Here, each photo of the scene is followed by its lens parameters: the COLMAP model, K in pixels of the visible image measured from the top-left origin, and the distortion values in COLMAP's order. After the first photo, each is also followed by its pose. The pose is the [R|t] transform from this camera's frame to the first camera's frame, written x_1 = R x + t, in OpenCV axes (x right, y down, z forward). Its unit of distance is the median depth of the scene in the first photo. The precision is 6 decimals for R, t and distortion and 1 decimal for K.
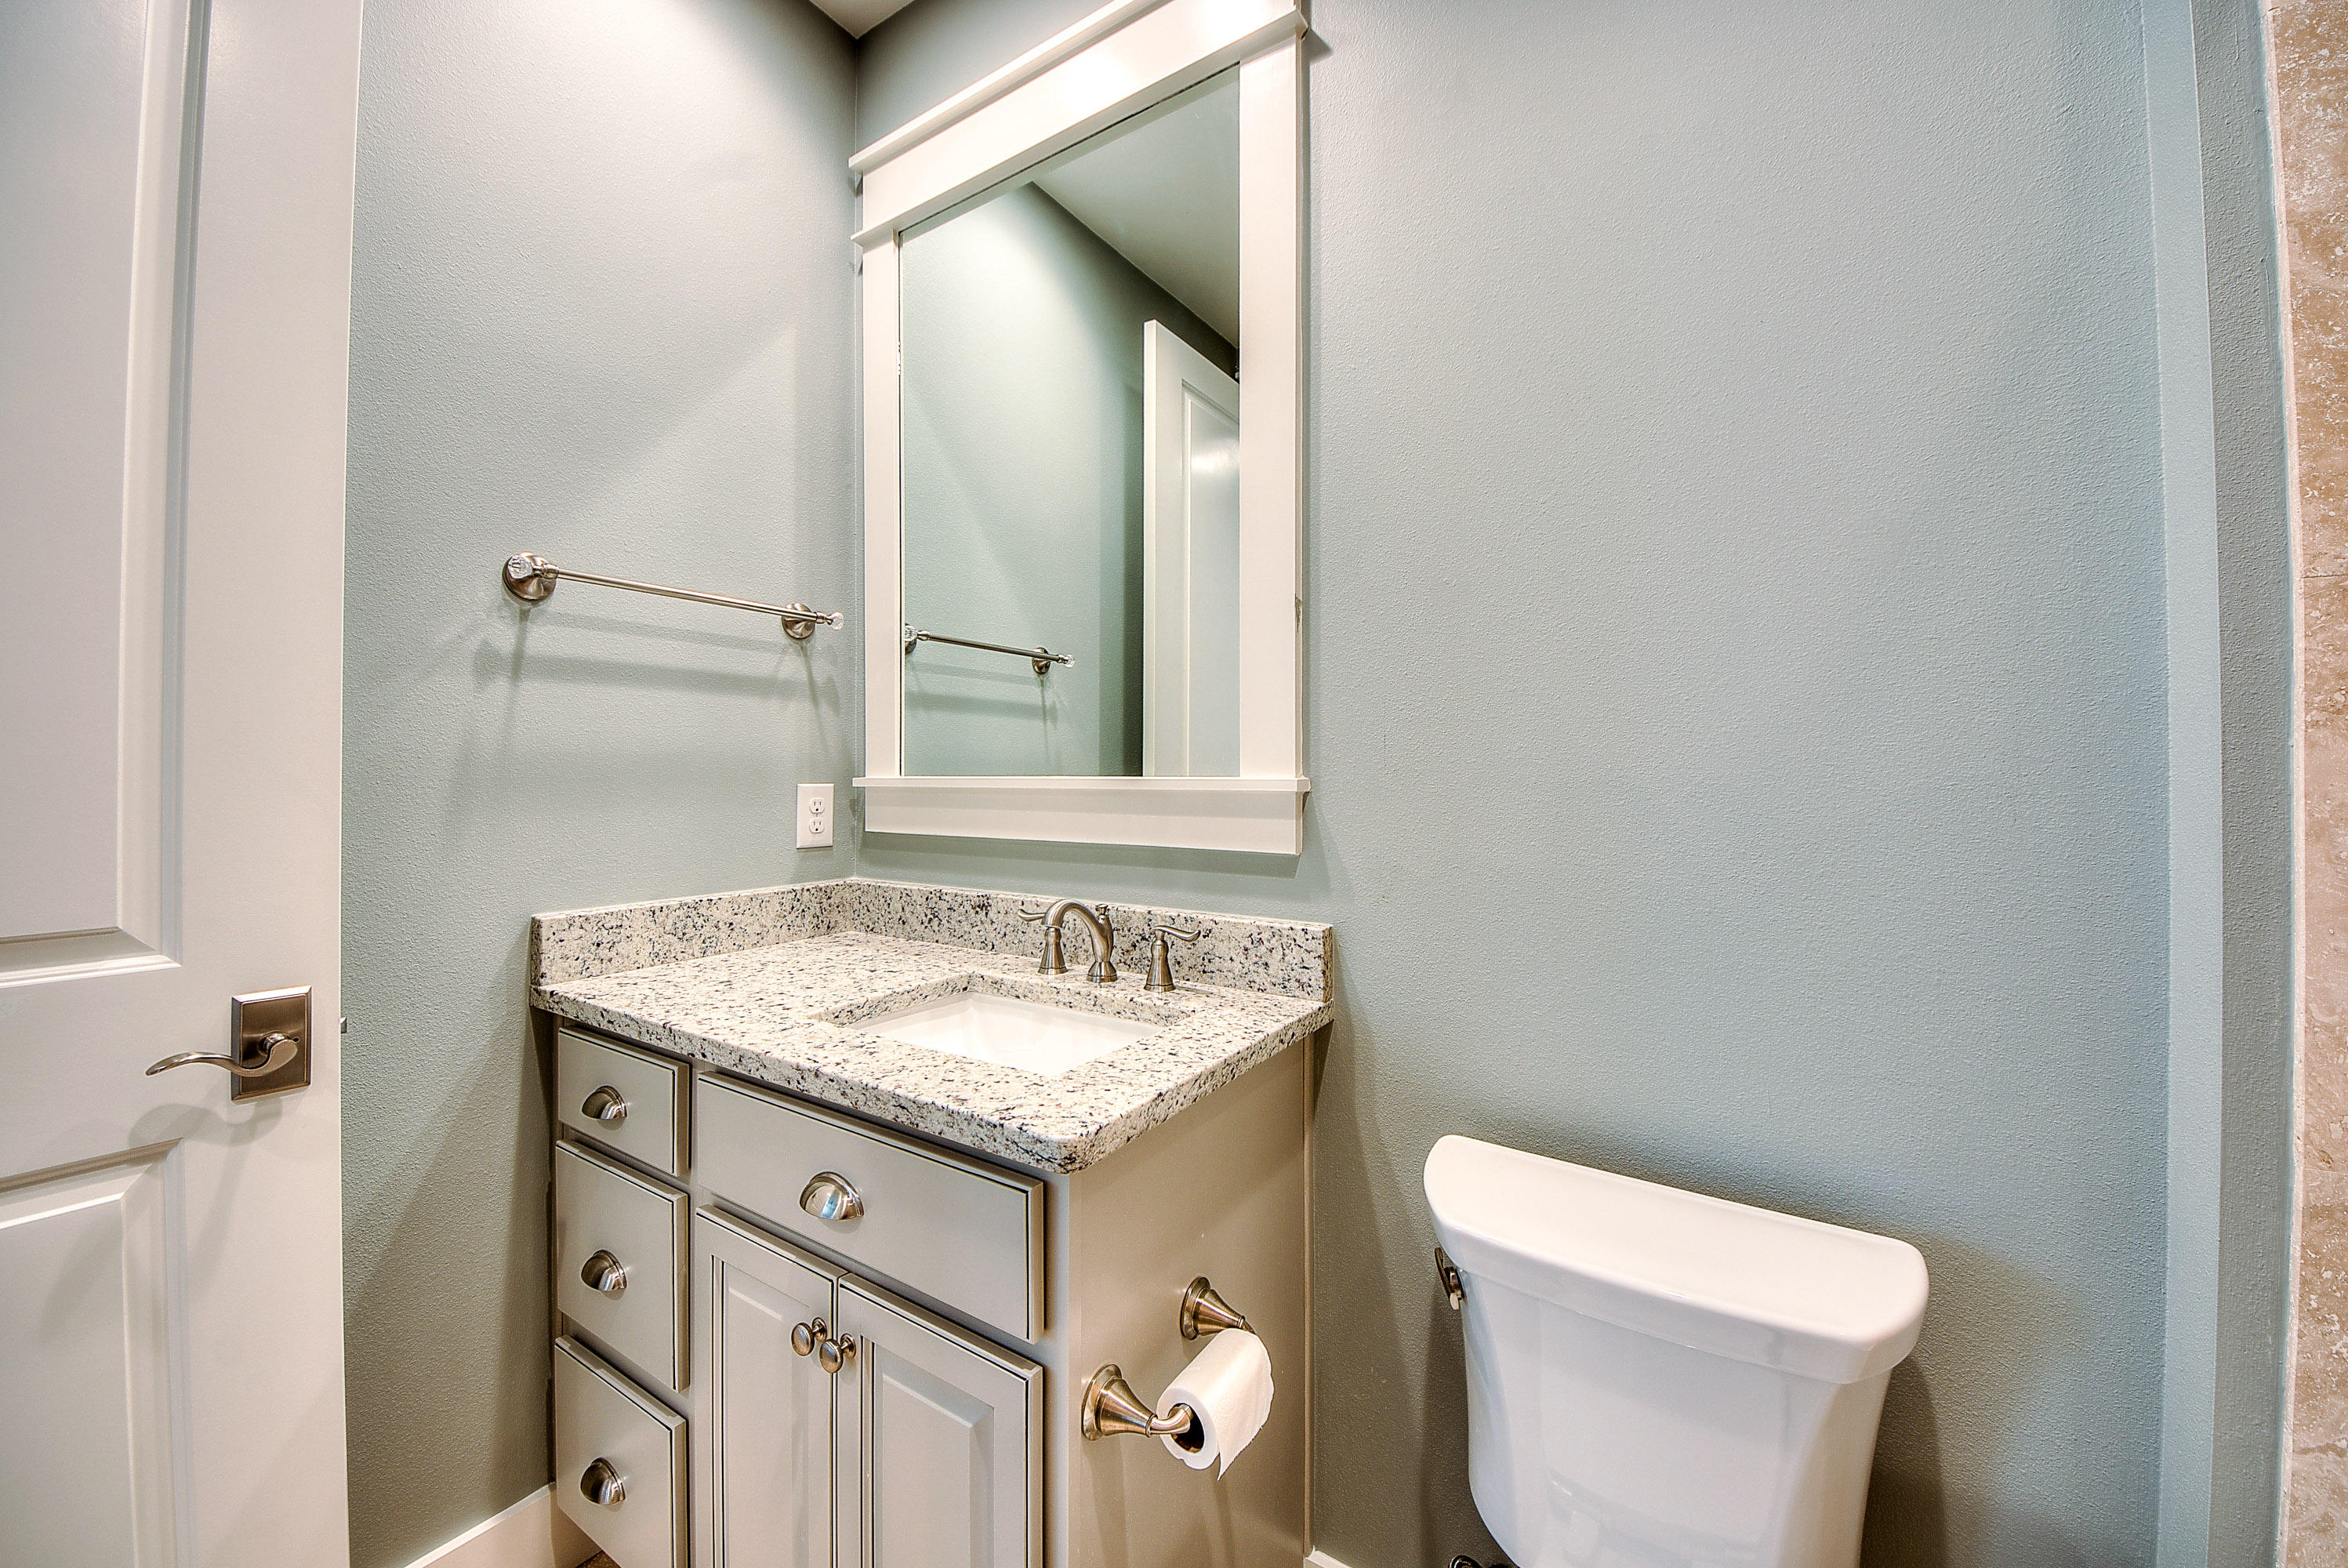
lens RADIAL K [[880.6, 0, 1174.0], [0, 880.6, 784.0], [0, 0, 1]] dist [0.005616, -0.000115]
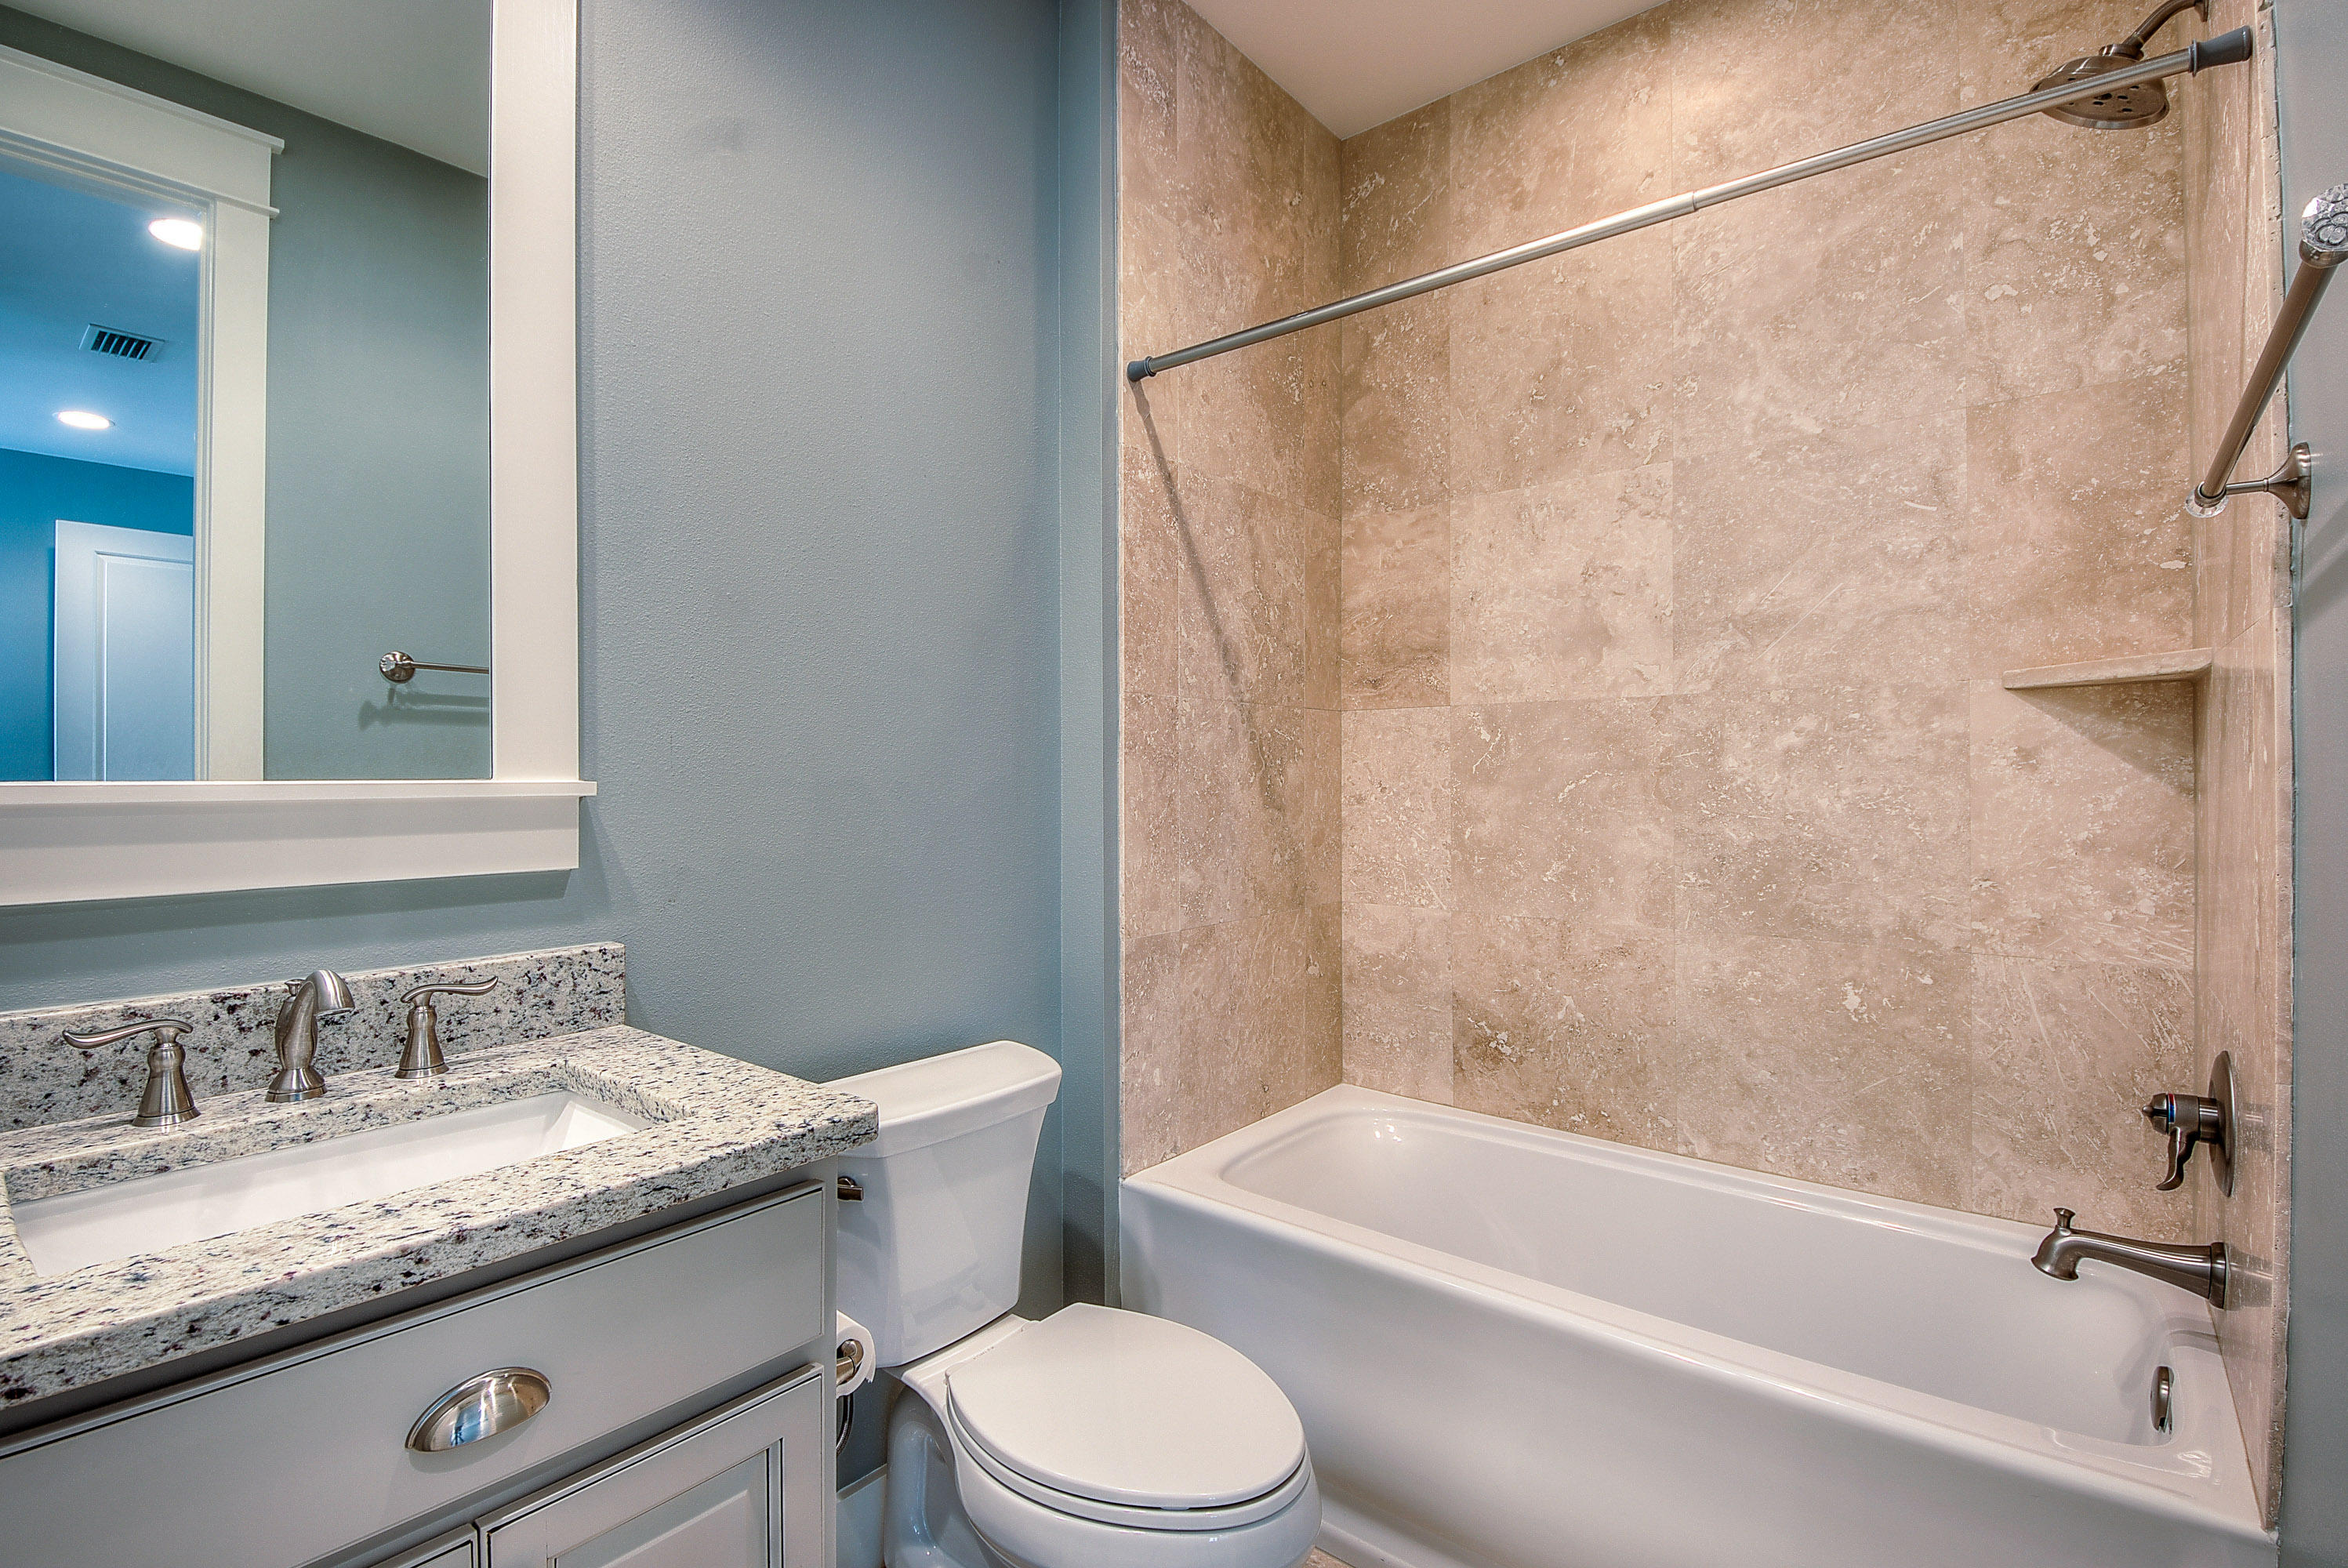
lens RADIAL K [[1097.4, 0, 1174.0], [0, 1097.4, 784.0], [0, 0, 1]] dist [-0.000578, -0.000653]
pose [[0.114186, -0.011583, 0.993392, -1.038736], [0.015656, 0.999829, 0.009858, -0.007011], [-0.993336, 0.014427, 0.114348, 0.339079]]
